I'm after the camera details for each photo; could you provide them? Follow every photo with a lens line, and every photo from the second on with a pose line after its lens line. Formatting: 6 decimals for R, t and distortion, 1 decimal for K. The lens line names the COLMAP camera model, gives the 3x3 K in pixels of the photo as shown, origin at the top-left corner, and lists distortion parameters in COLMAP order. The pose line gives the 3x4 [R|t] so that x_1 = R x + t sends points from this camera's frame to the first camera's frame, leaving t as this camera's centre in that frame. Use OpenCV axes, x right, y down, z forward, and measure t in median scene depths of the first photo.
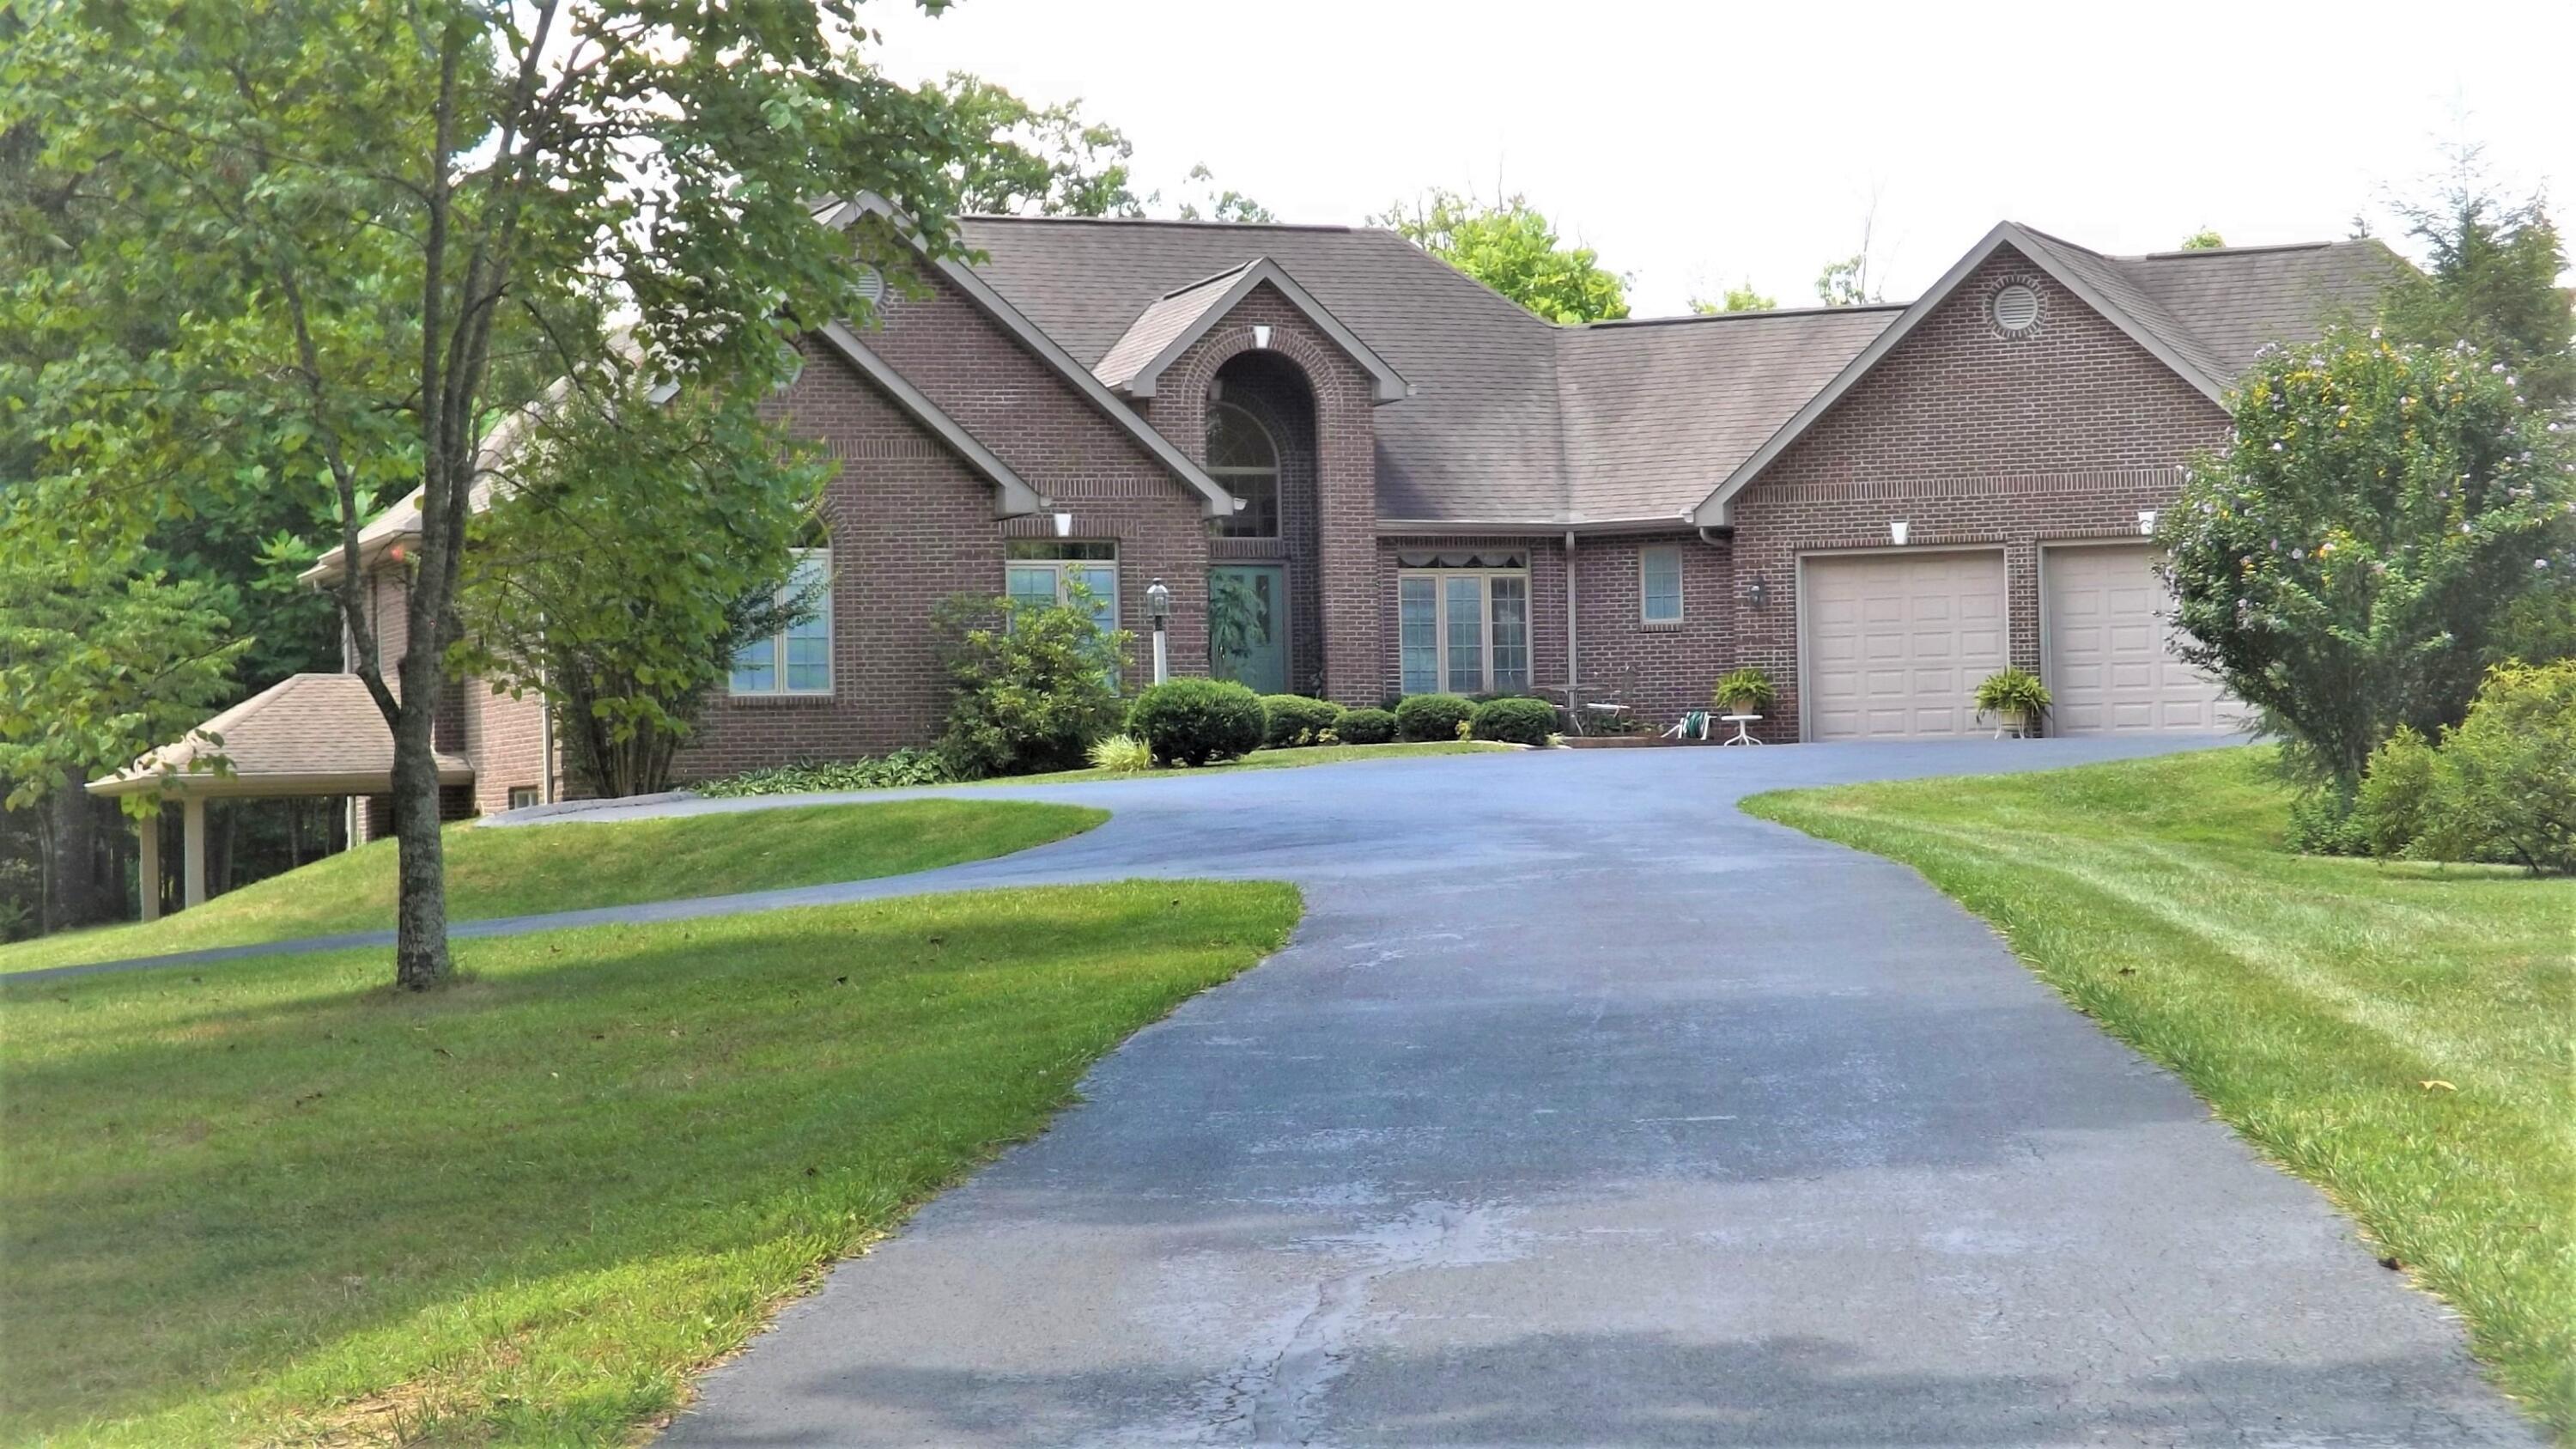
lens RADIAL K [[4800.6, 0, 1288.0], [0, 4800.6, 724.5], [0, 0, 1]] dist [-0.067791, 0.236090]
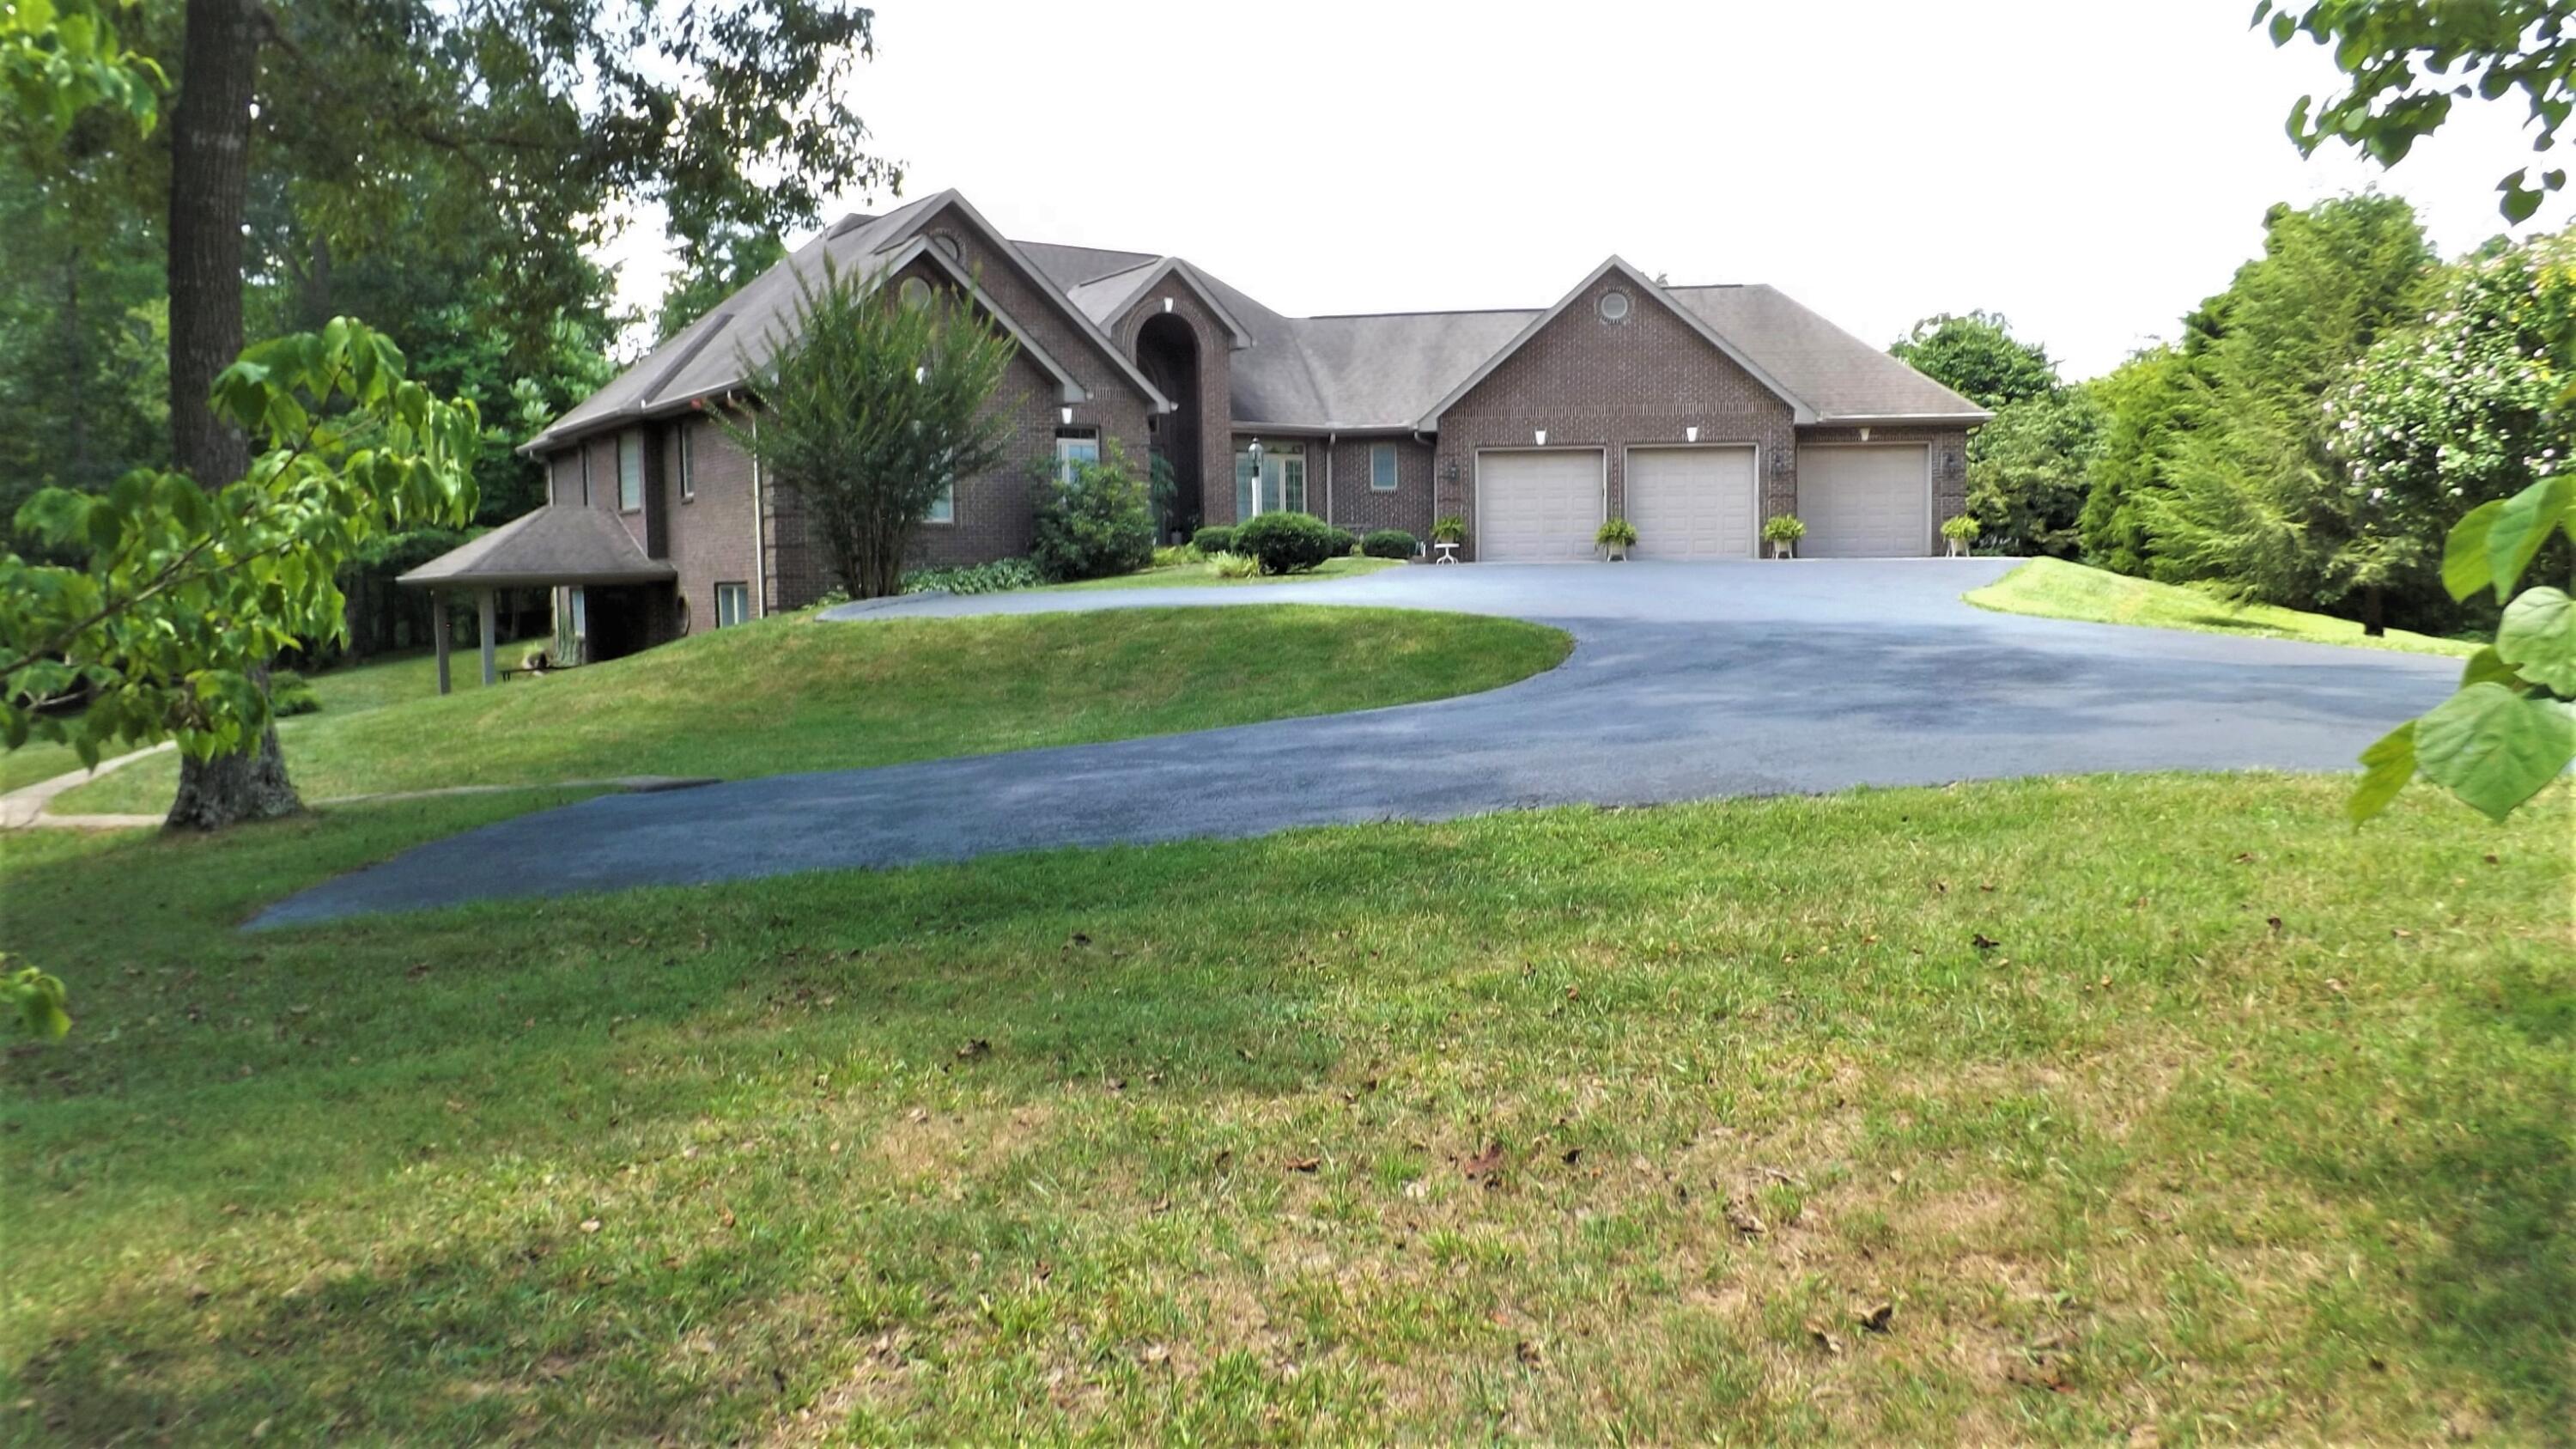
lens RADIAL K [[1882.5, 0, 1288.0], [0, 1882.5, 724.5], [0, 0, 1]] dist [-0.059269, -0.001698]
pose [[0.968570, -0.010840, 0.248506, -0.139633], [-0.011942, 0.995871, 0.089989, 0.002713], [-0.248456, -0.090128, 0.964441, 0.411159]]
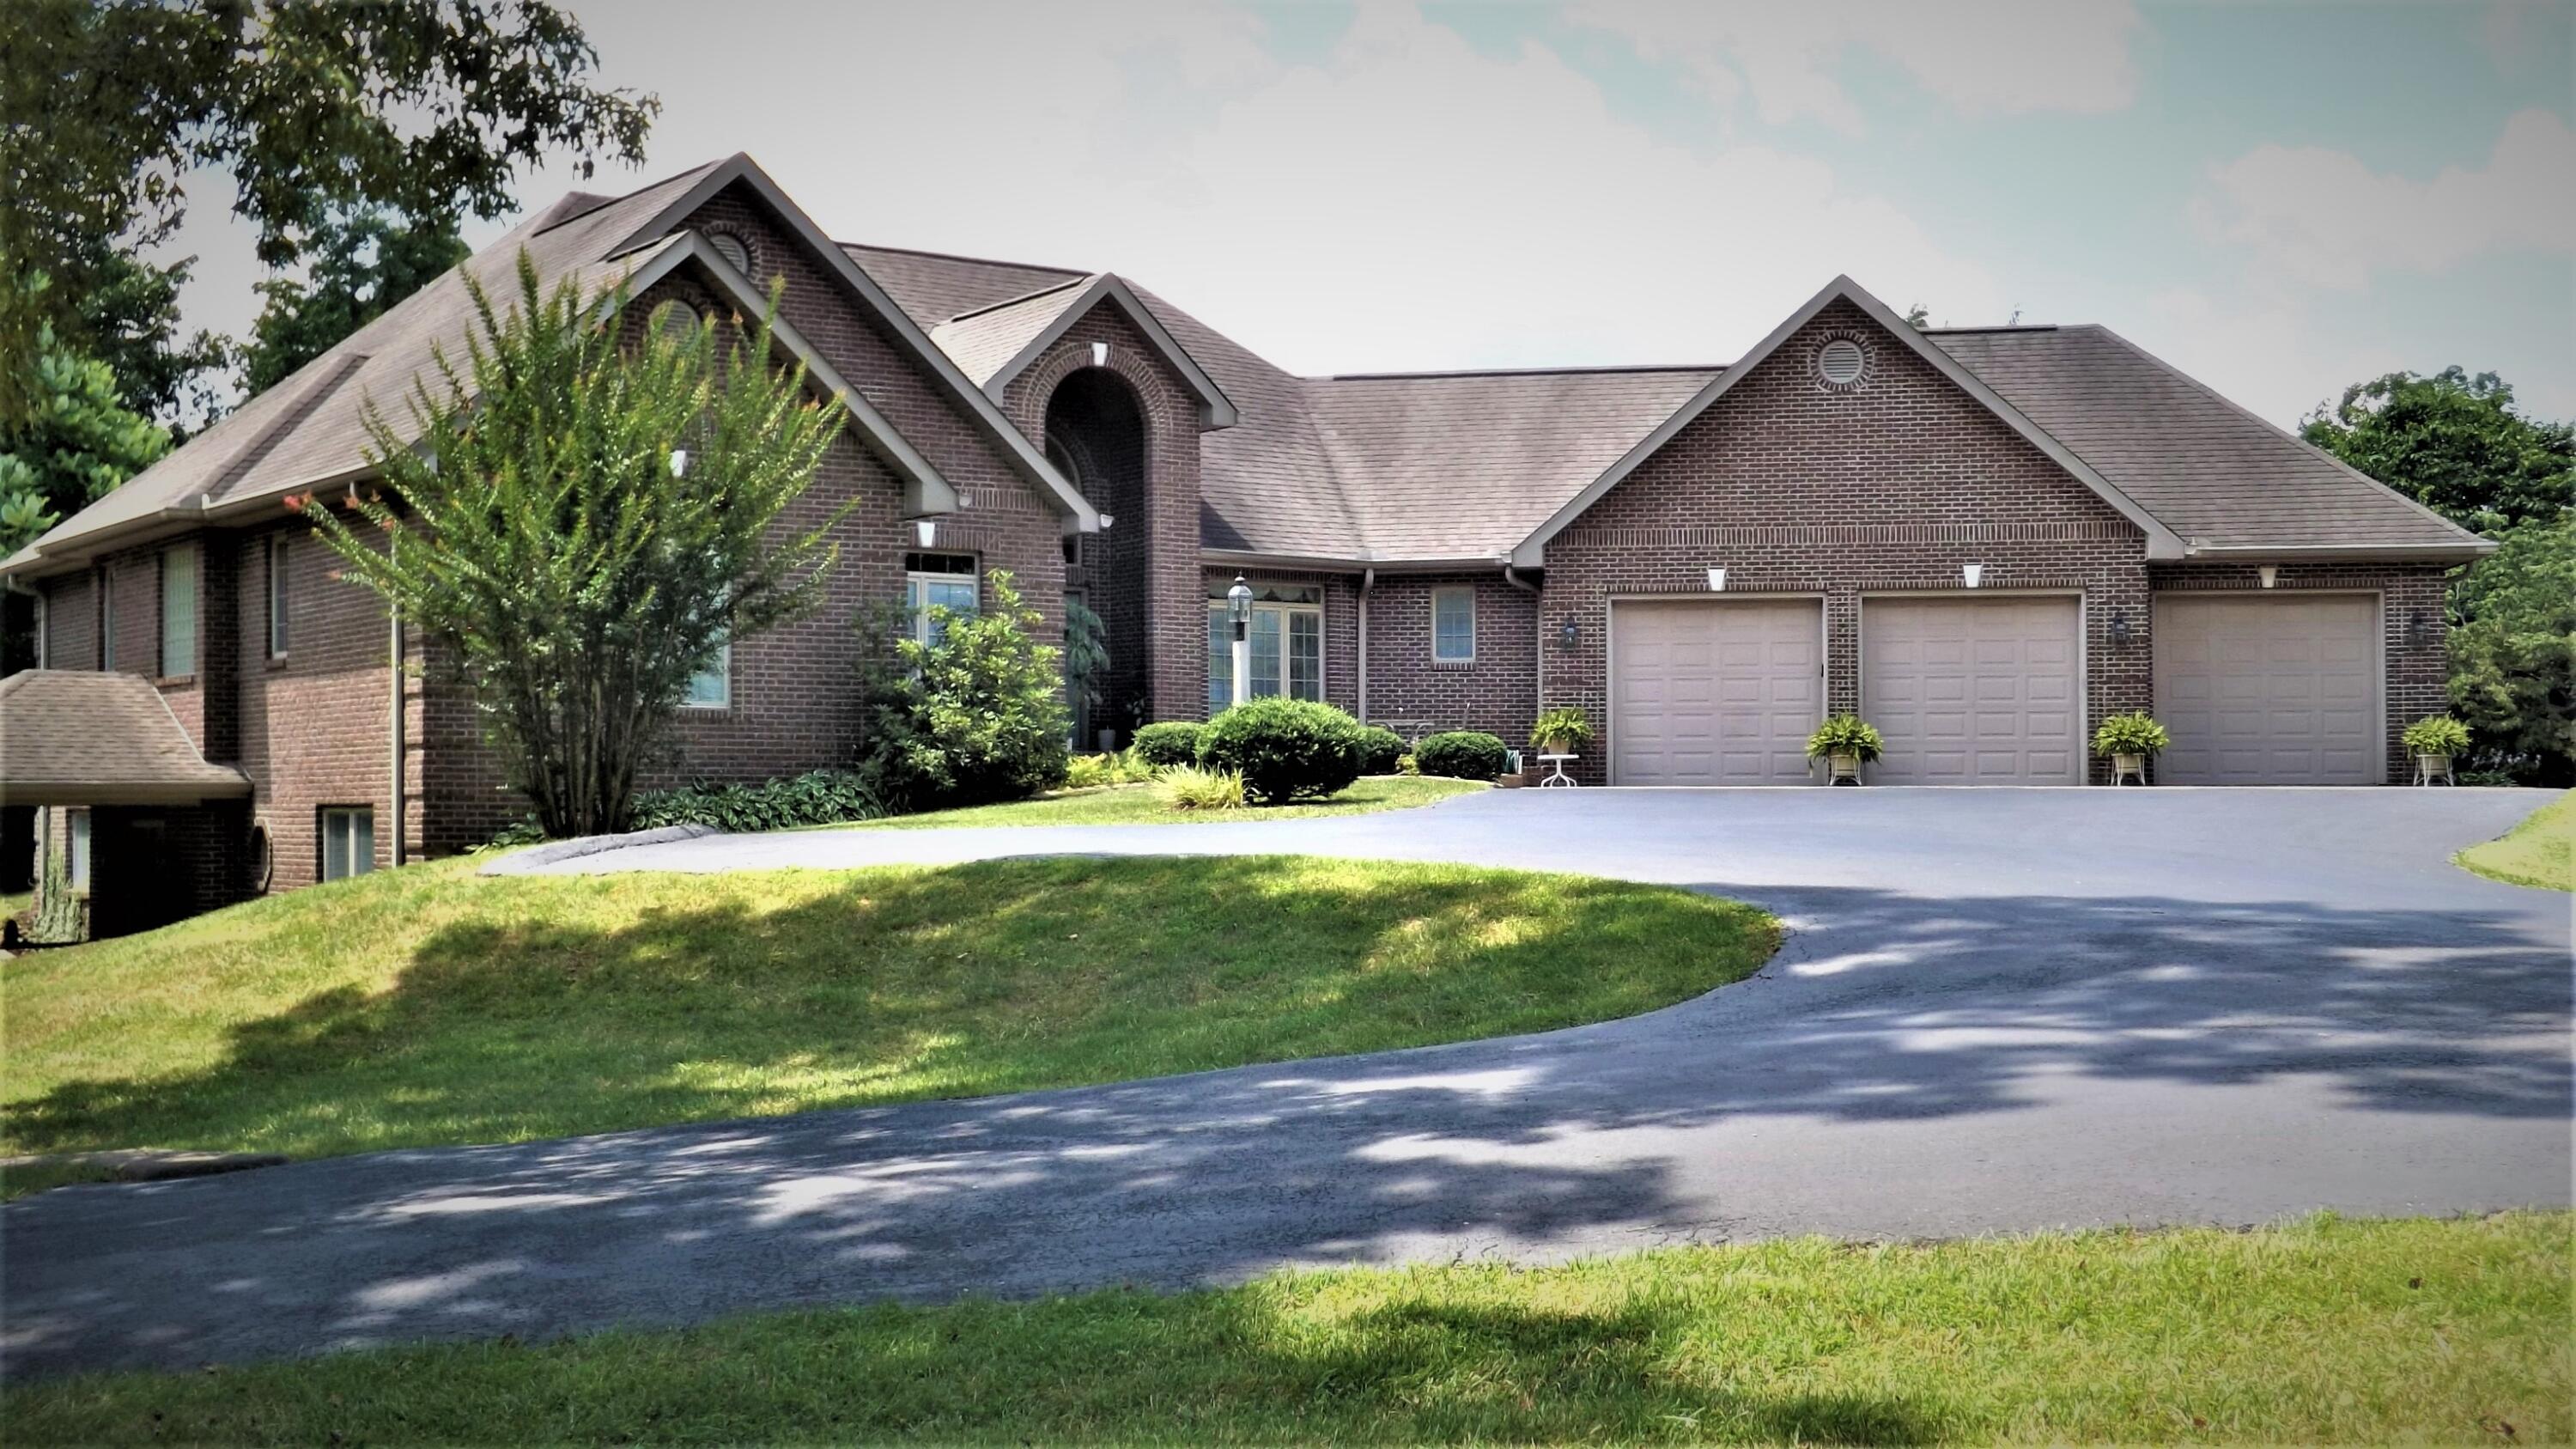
lens RADIAL K [[3121.5, 0, 1288.0], [0, 3121.5, 724.5], [0, 0, 1]] dist [0.075354, -0.021193]
pose [[0.968863, 0.026023, 0.246227, -0.137008], [-0.023507, 0.999637, -0.013151, 0.001960], [-0.246480, 0.006954, 0.969123, 0.419985]]
